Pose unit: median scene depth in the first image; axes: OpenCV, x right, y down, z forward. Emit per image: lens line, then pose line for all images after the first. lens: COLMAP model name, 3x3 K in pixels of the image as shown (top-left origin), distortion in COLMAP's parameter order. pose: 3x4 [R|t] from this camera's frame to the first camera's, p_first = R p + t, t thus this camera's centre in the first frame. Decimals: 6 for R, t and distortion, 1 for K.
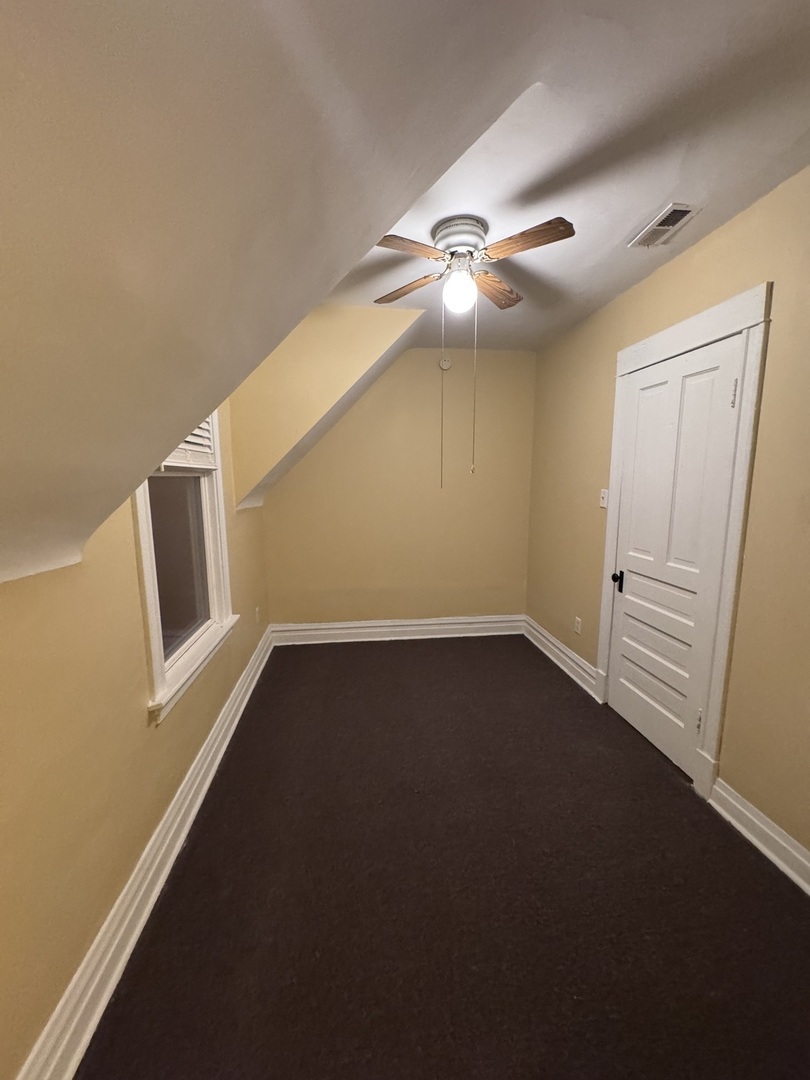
lens RADIAL K [[430.3, 0, 405.2], [0, 430.3, 541.4], [0, 0, 1]] dist [-0.003535, 0.000552]
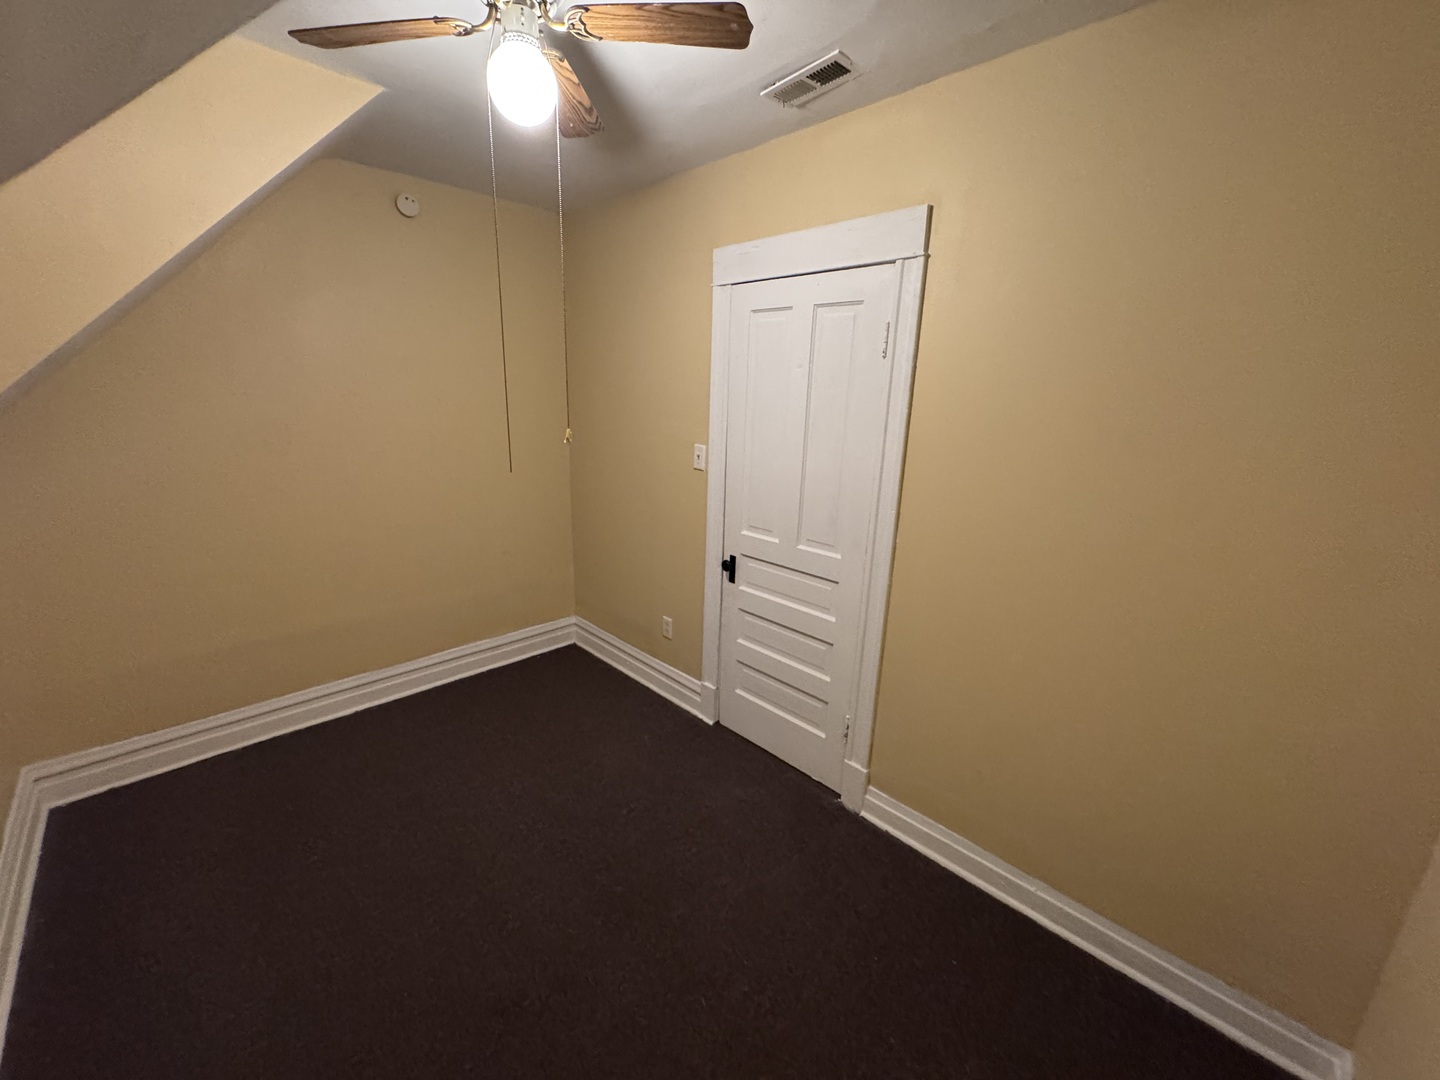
lens RADIAL K [[573.7, 0, 718.3], [0, 573.7, 540.5], [0, 0, 1]] dist [-0.003535, 0.000552]
pose [[0.790370, -0.130013, 0.598675, -0.137080], [0.059352, 0.988875, 0.136395, -0.112327], [-0.609748, -0.072270, 0.789293, 0.255675]]
